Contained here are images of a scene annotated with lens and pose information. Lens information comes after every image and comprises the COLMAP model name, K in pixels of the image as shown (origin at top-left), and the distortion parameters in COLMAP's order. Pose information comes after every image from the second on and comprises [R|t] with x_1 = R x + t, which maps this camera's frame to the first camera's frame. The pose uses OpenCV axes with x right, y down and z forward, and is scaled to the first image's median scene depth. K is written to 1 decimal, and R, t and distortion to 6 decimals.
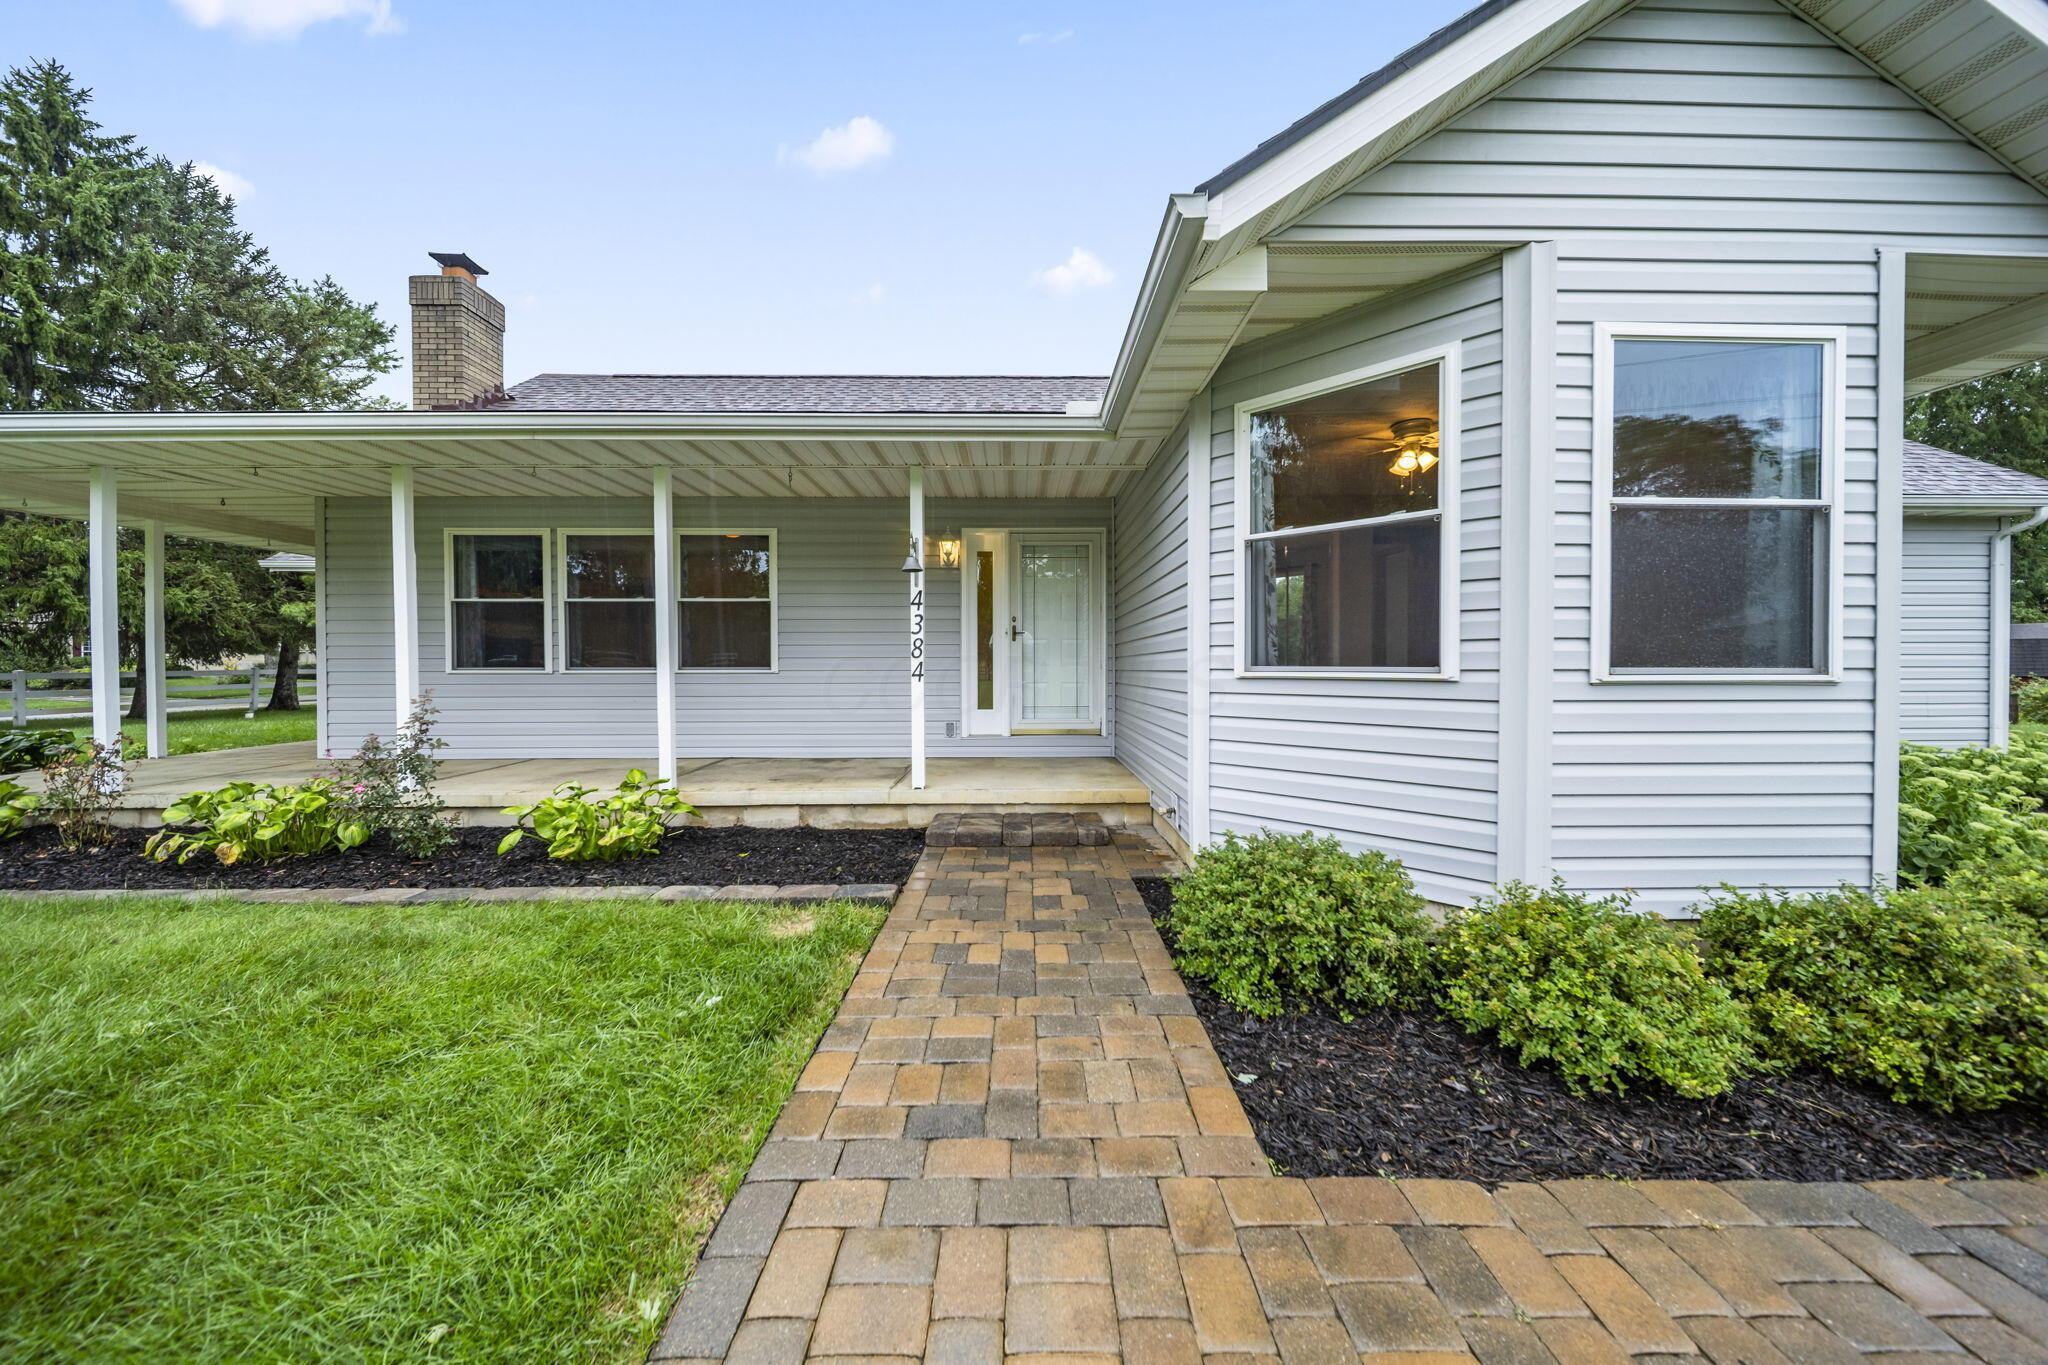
lens RADIAL K [[710.6, 0, 1026.1], [0, 710.6, 676.5], [0, 0, 1]] dist [-0.002552, -0.000370]
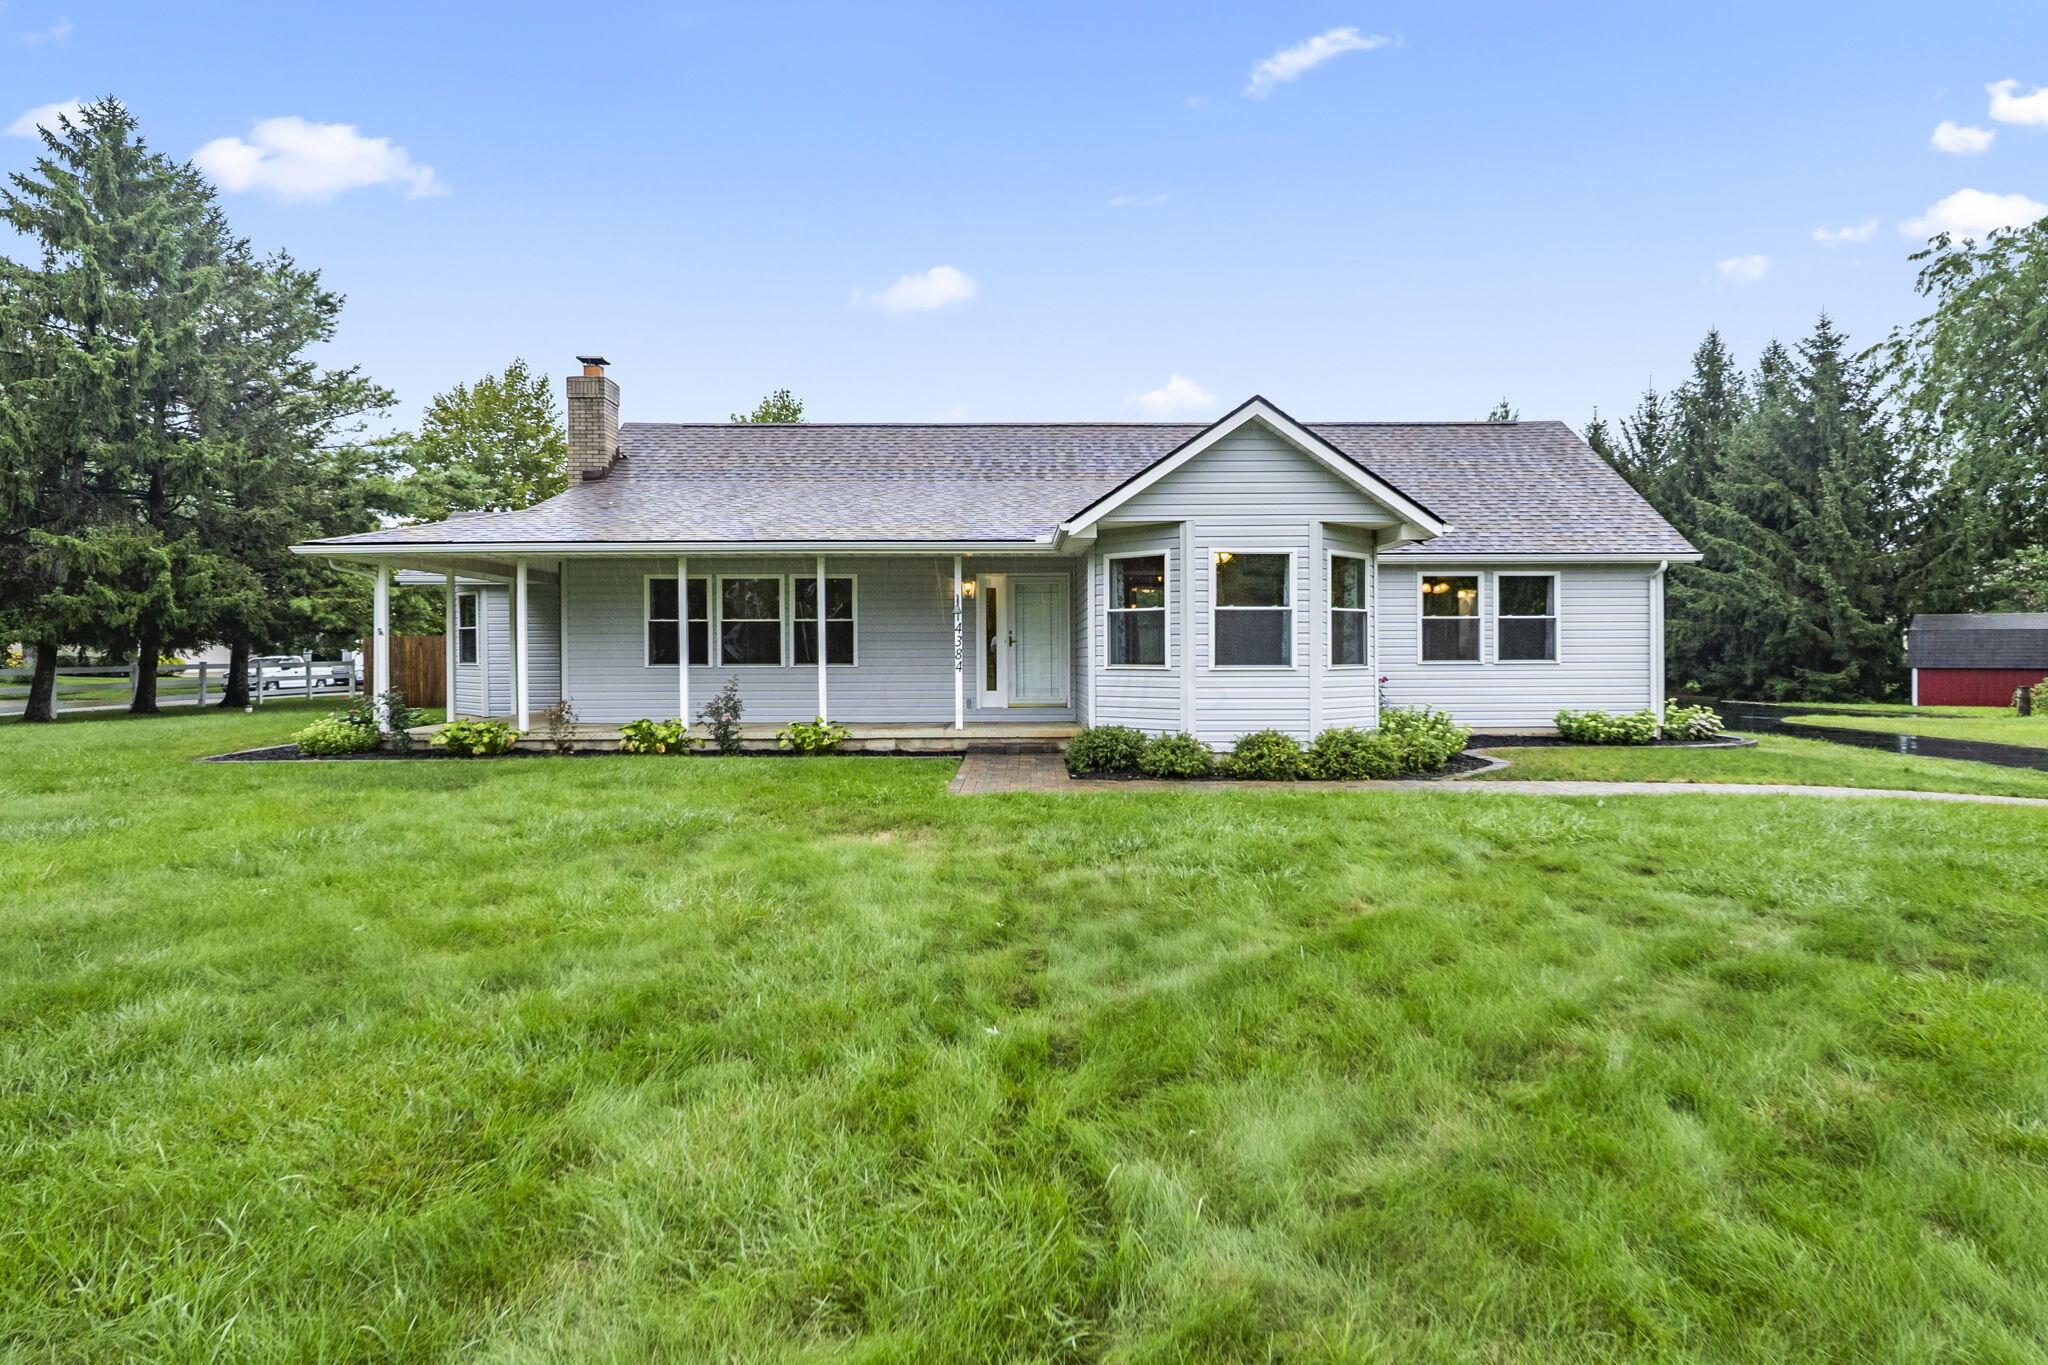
lens RADIAL K [[710.6, 0, 1030.4], [0, 710.6, 674.6], [0, 0, 1]] dist [-0.002552, -0.000370]
pose [[0.999927, -0.002028, 0.011893, 0.012829], [0.001958, 0.999981, 0.005840, 0.003310], [-0.011904, -0.005816, 0.999912, -0.832455]]
